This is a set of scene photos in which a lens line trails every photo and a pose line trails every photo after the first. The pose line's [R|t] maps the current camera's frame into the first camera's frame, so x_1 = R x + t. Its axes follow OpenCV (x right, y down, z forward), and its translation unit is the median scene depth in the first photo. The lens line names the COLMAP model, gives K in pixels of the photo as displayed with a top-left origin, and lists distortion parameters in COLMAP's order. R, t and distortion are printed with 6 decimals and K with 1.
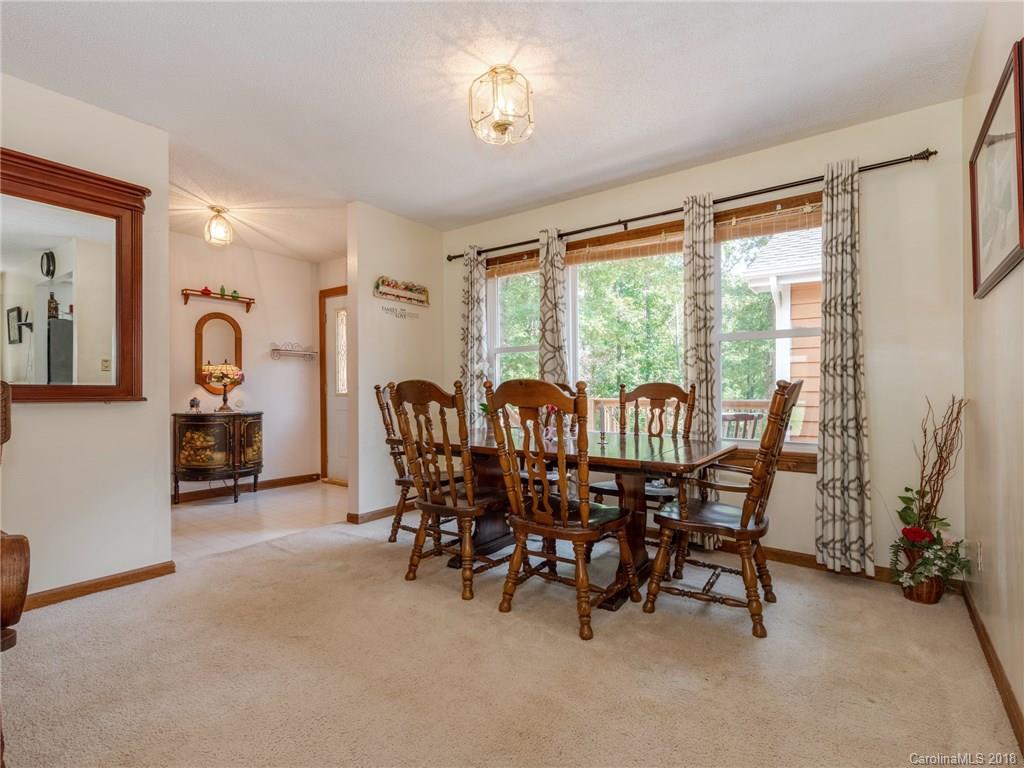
lens RADIAL K [[522.4, 0, 471.5], [0, 522.4, 391.3], [0, 0, 1]] dist [-0.005314, 0.000435]
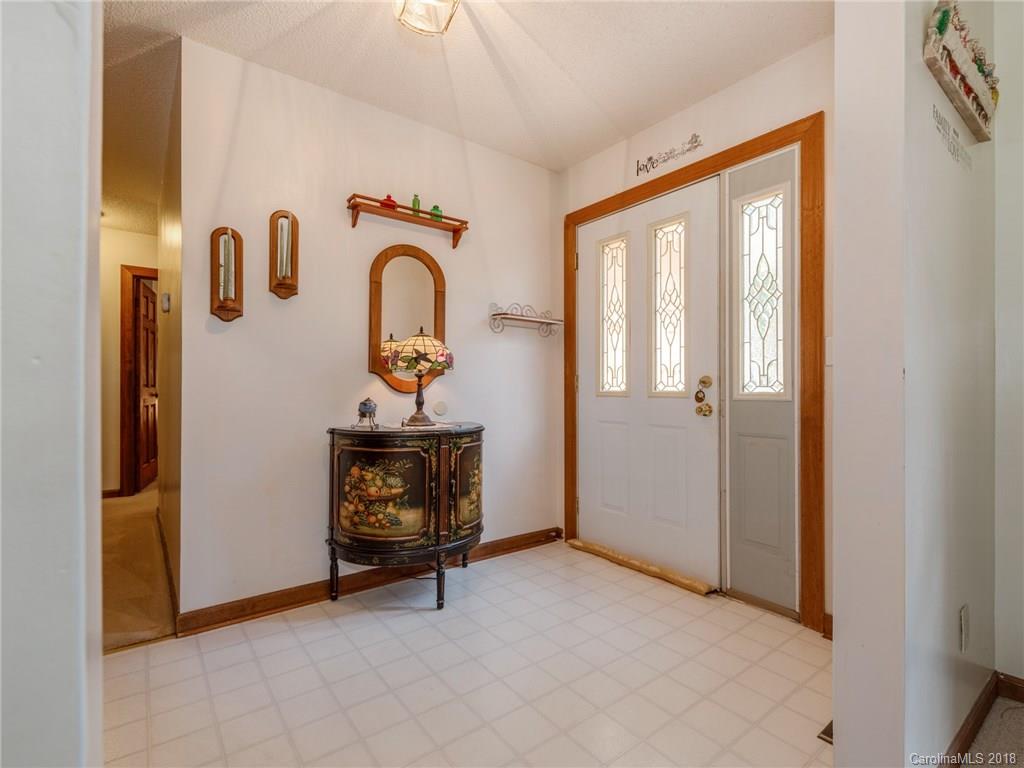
lens RADIAL K [[467.6, 0, 485.3], [0, 467.6, 381.4], [0, 0, 1]] dist [0.008474, -0.002976]
pose [[0.968808, 0.001194, -0.247810, -0.288532], [-0.005401, 0.999853, -0.016299, 0.002007], [0.247754, 0.017129, 0.968672, 0.552503]]
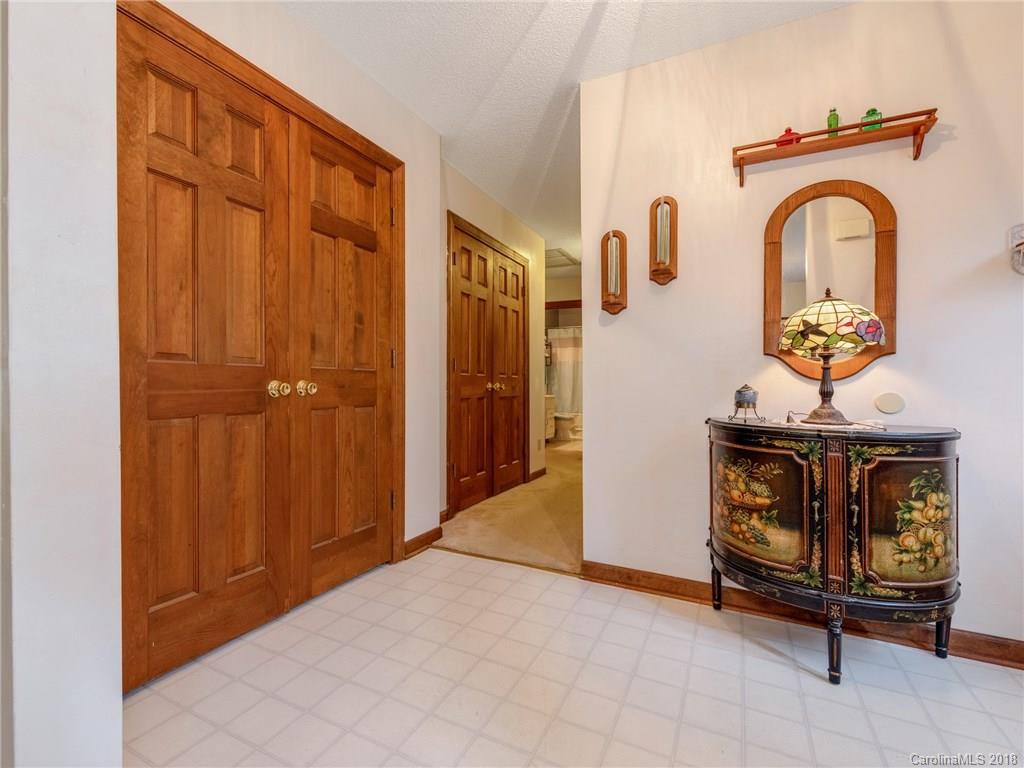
lens RADIAL K [[467.6, 0, 511.2], [0, 467.6, 380.1], [0, 0, 1]] dist [0.008474, -0.002976]
pose [[0.241562, 0.000859, -0.970385, -0.188535], [-0.011335, 0.999934, -0.001937, 0.010198], [0.970319, 0.011467, 0.241555, 0.685119]]
